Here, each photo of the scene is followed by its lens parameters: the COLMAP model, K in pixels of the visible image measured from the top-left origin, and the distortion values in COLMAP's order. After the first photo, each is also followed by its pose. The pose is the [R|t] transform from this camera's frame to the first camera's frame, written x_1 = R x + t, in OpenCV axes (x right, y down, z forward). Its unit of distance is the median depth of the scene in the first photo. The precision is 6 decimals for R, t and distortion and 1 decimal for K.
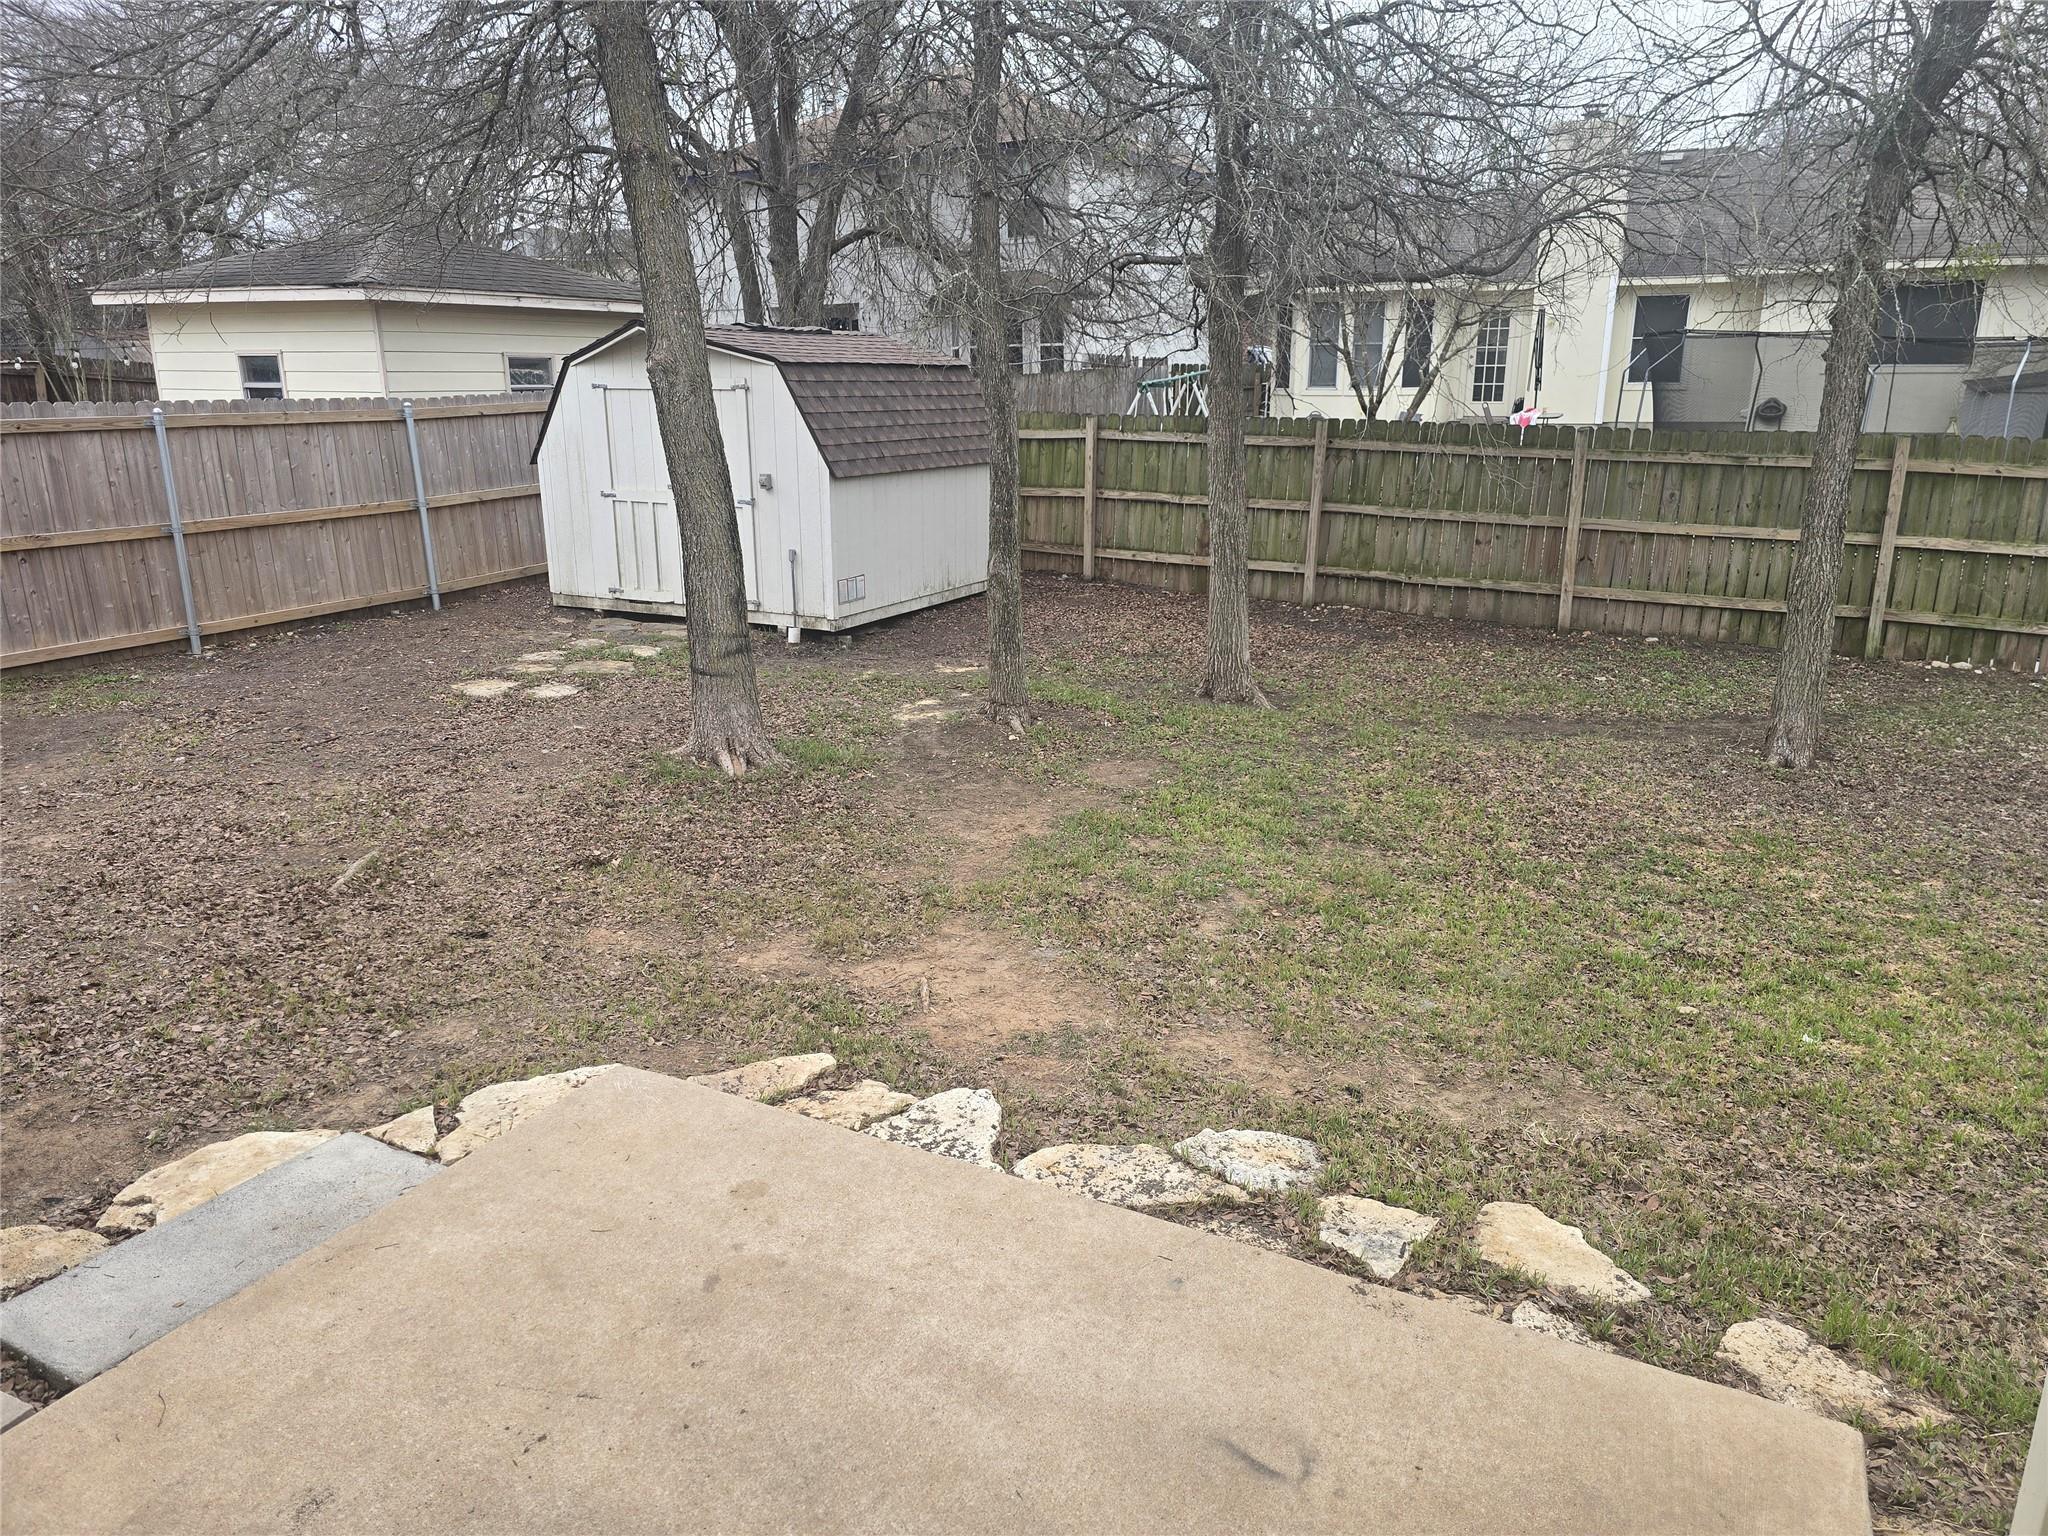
lens RADIAL K [[1379.3, 0, 1016.1], [0, 1379.3, 759.9], [0, 0, 1]] dist [0.063365, -0.055408]
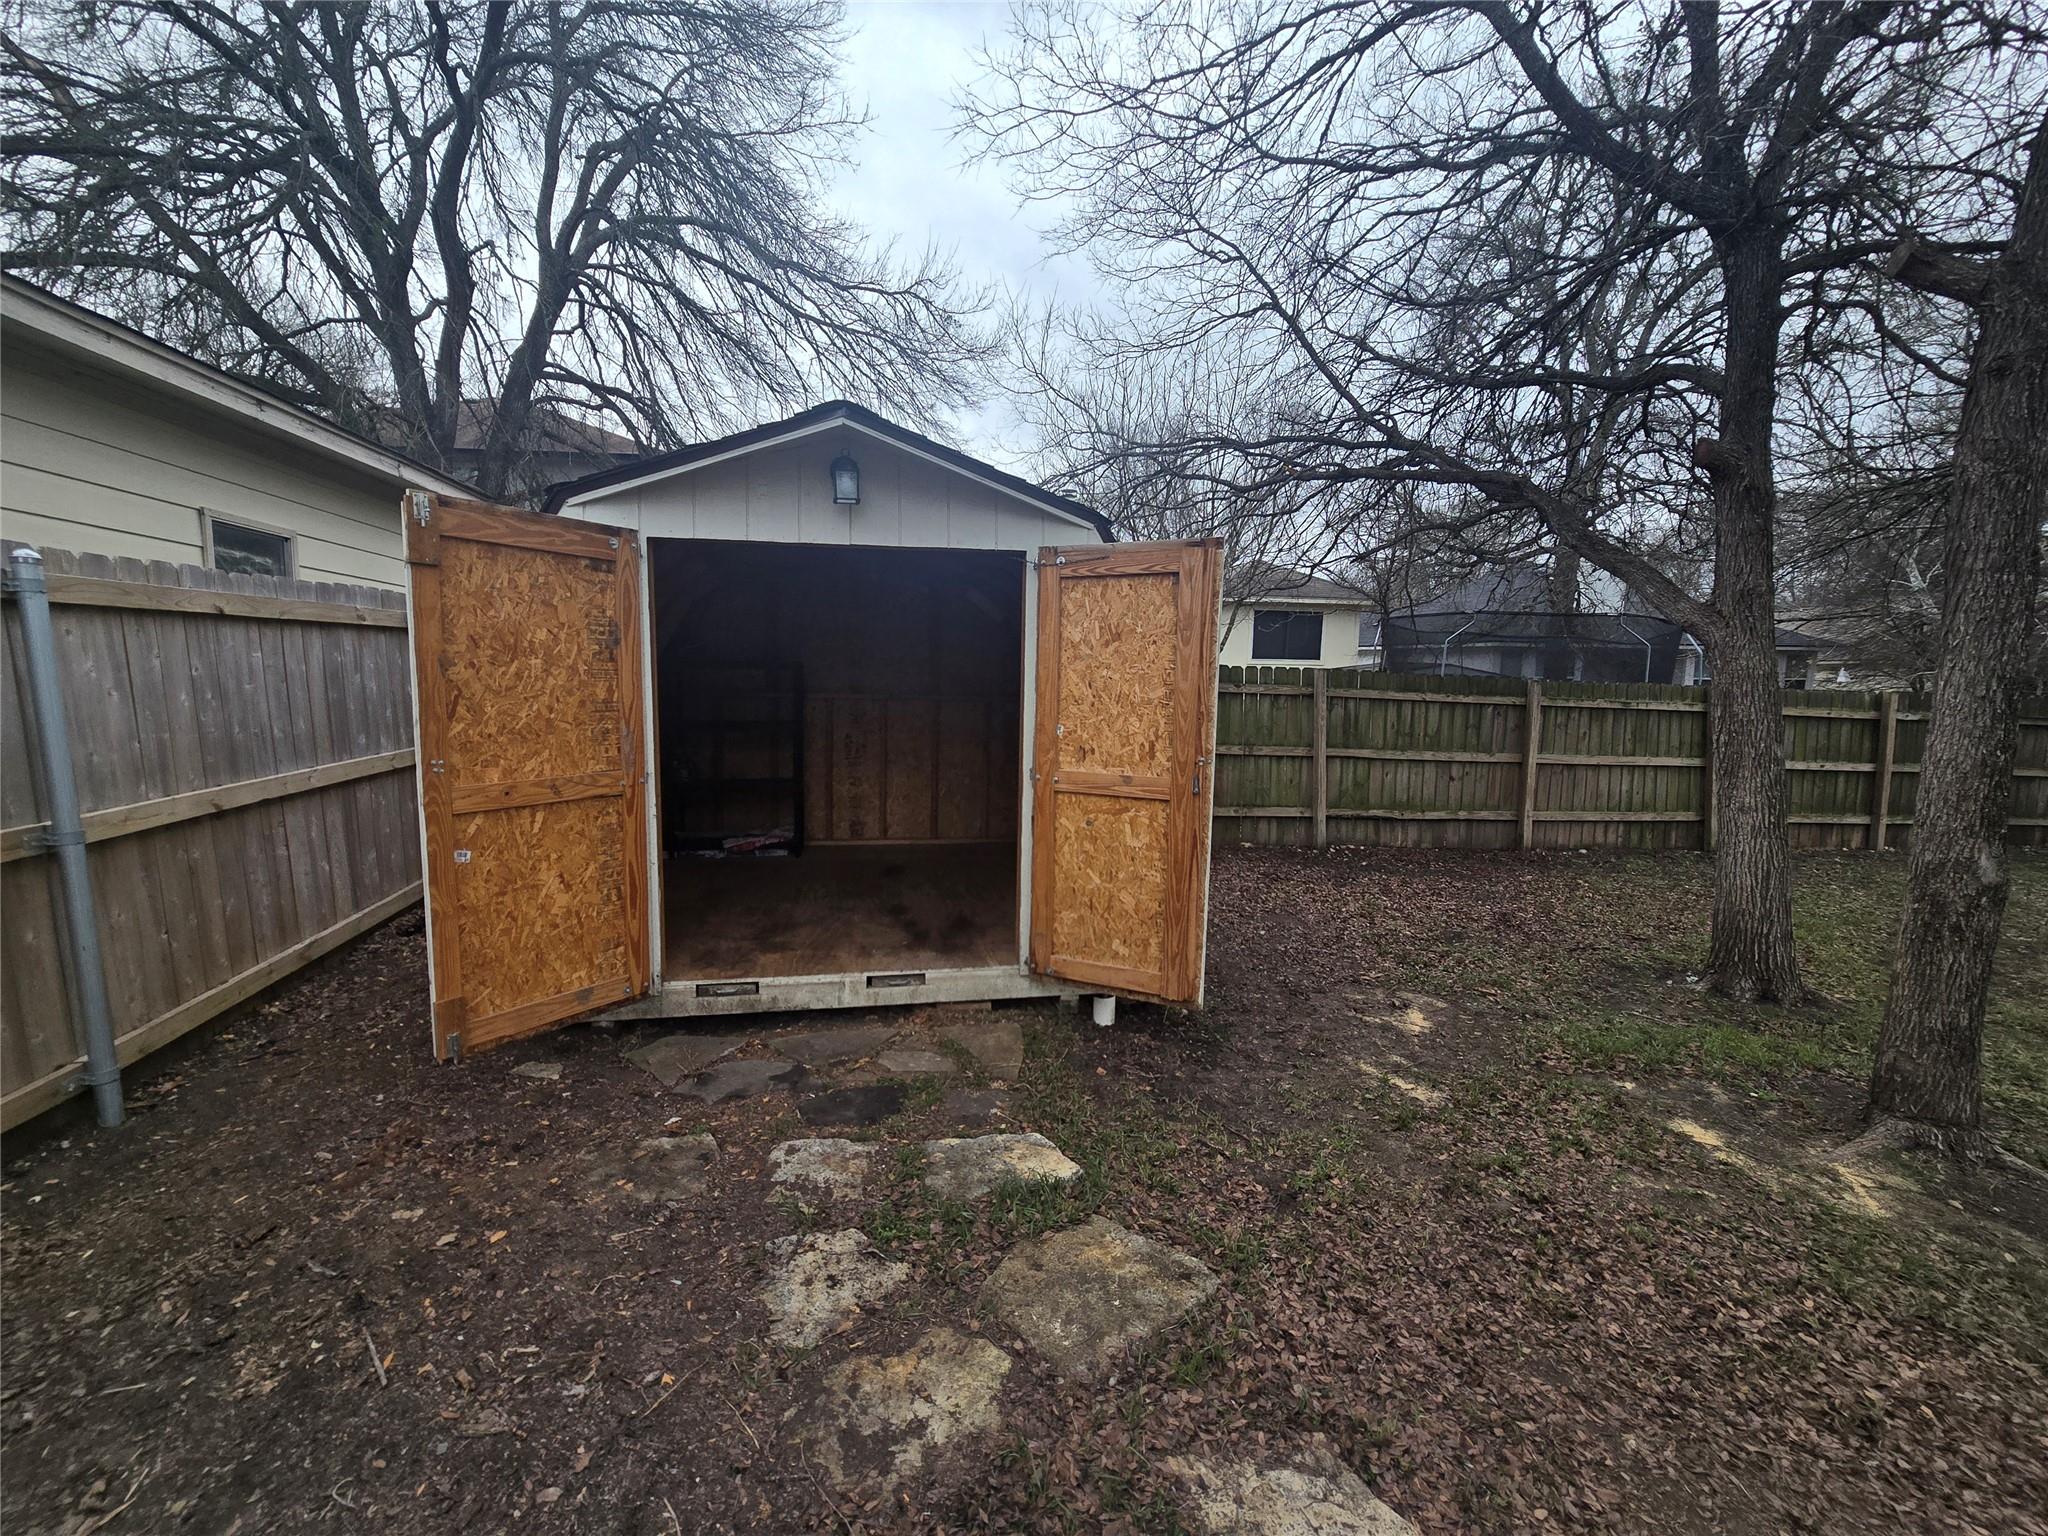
lens RADIAL K [[841.8, 0, 1016.0], [0, 841.8, 781.5], [0, 0, 1]] dist [-0.007747, 0.000426]
pose [[0.800791, -0.056687, 0.596255, -0.415823], [0.144990, 0.984249, -0.101151, -0.164032], [-0.581129, 0.167452, 0.796397, 0.799961]]
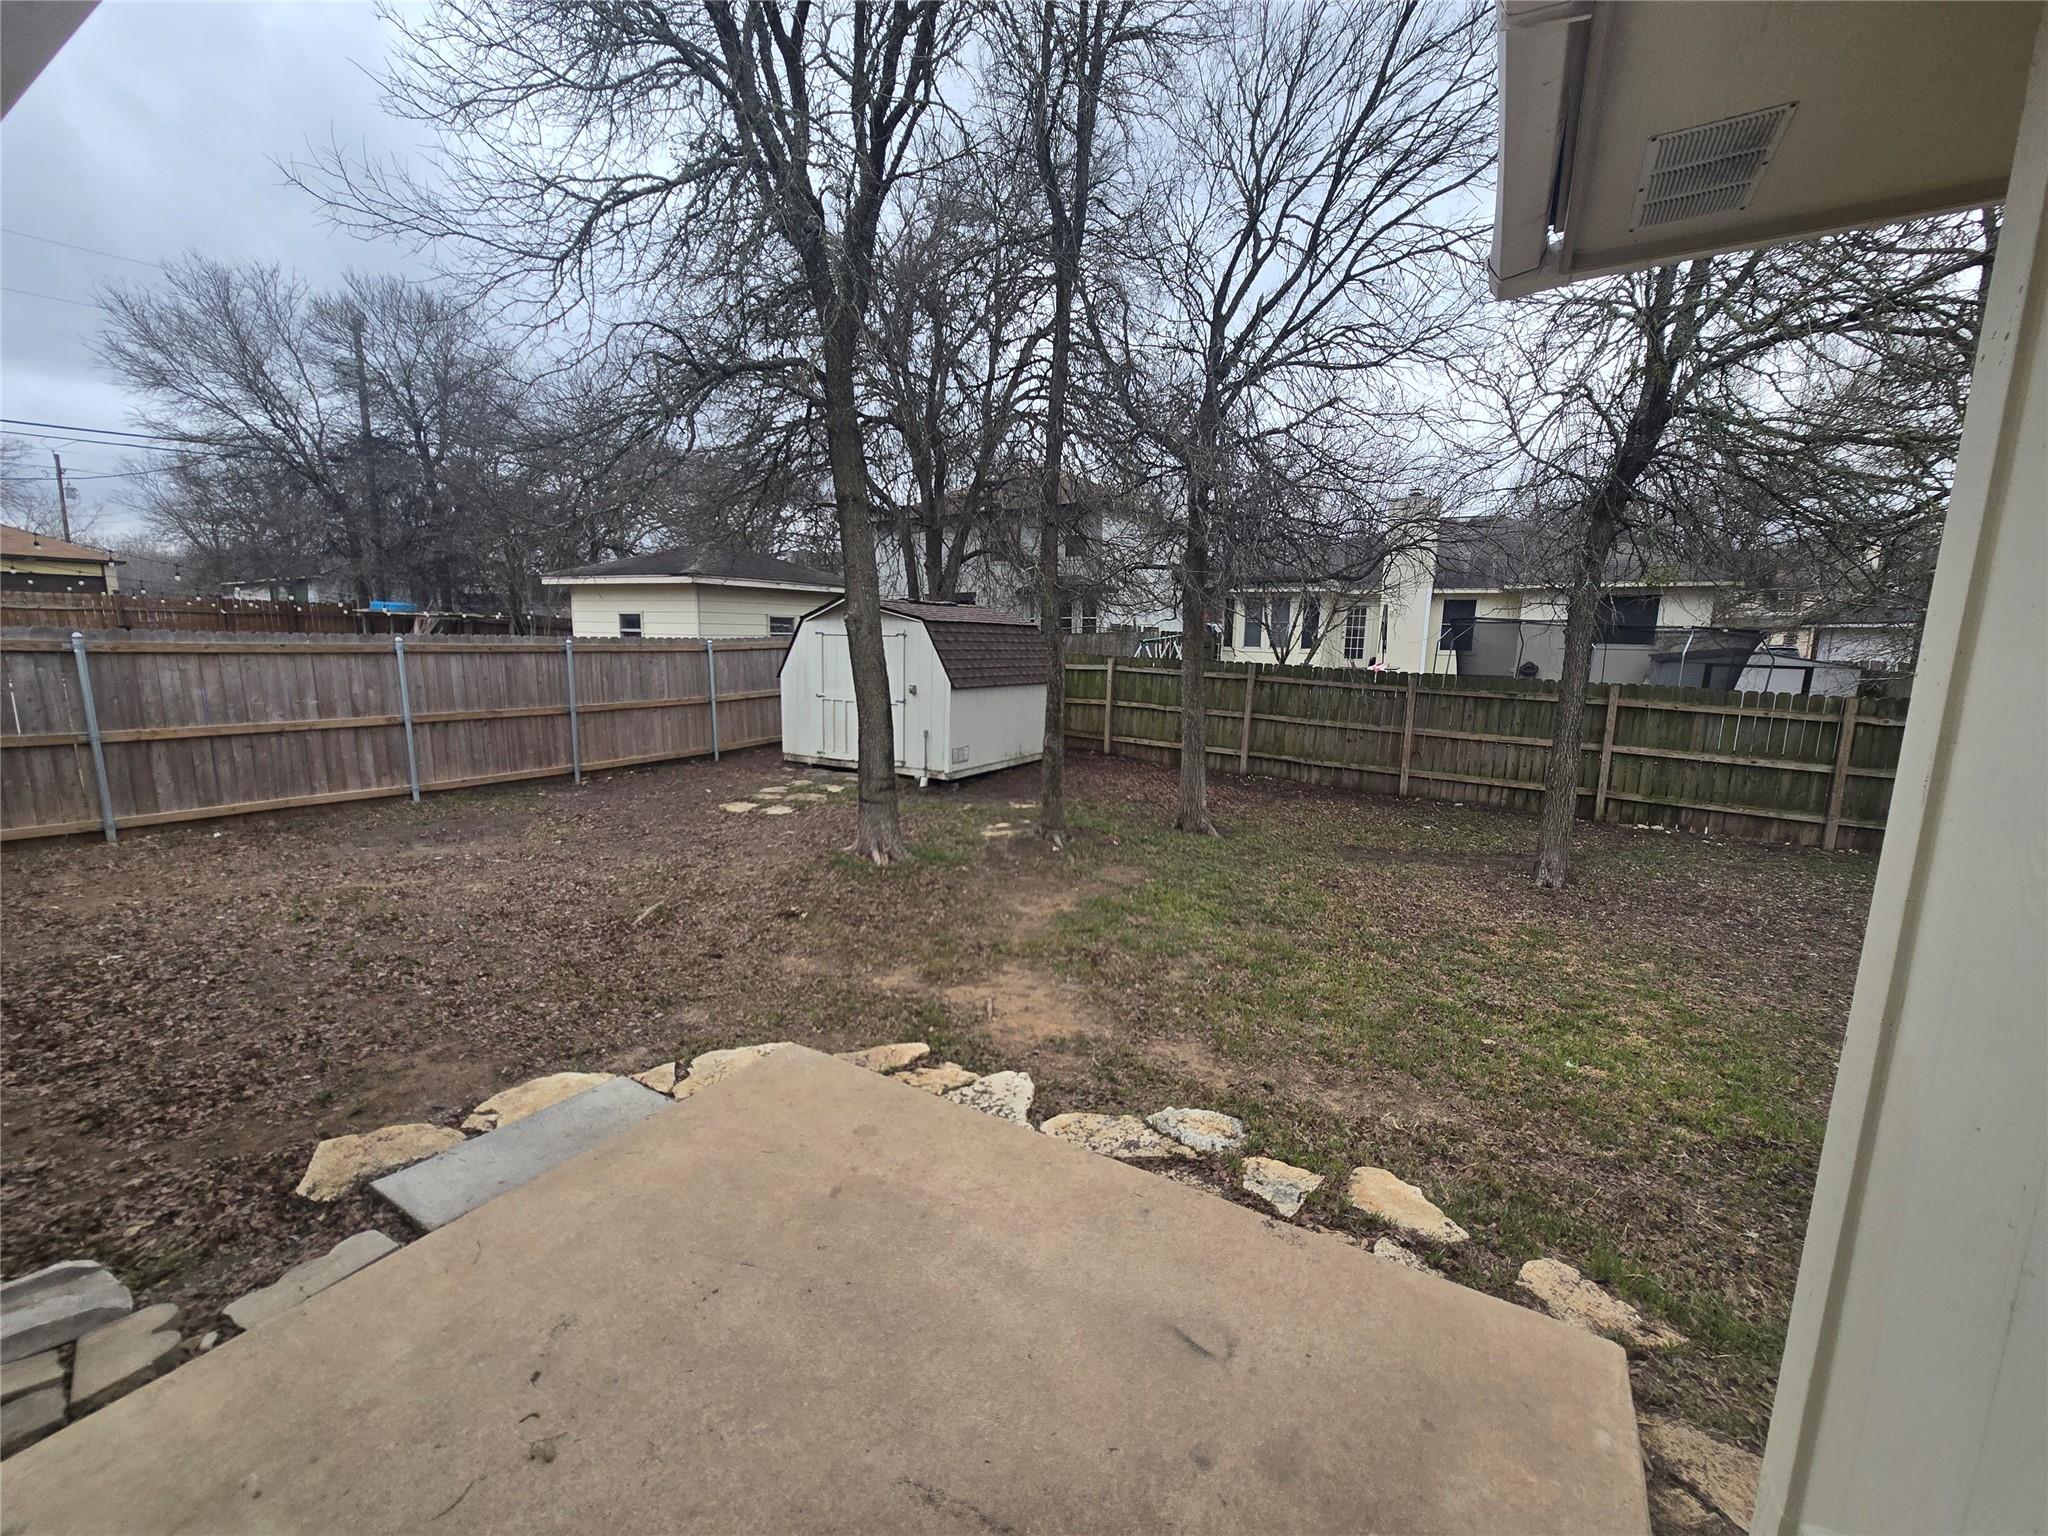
lens RADIAL K [[841.8, 0, 1015.3], [0, 841.8, 779.8], [0, 0, 1]] dist [-0.007747, 0.000426]
pose [[0.997758, 0.034256, -0.057493, 0.004101], [-0.040003, 0.993980, -0.101996, 0.004579], [0.053653, 0.104067, 0.993122, 0.017318]]
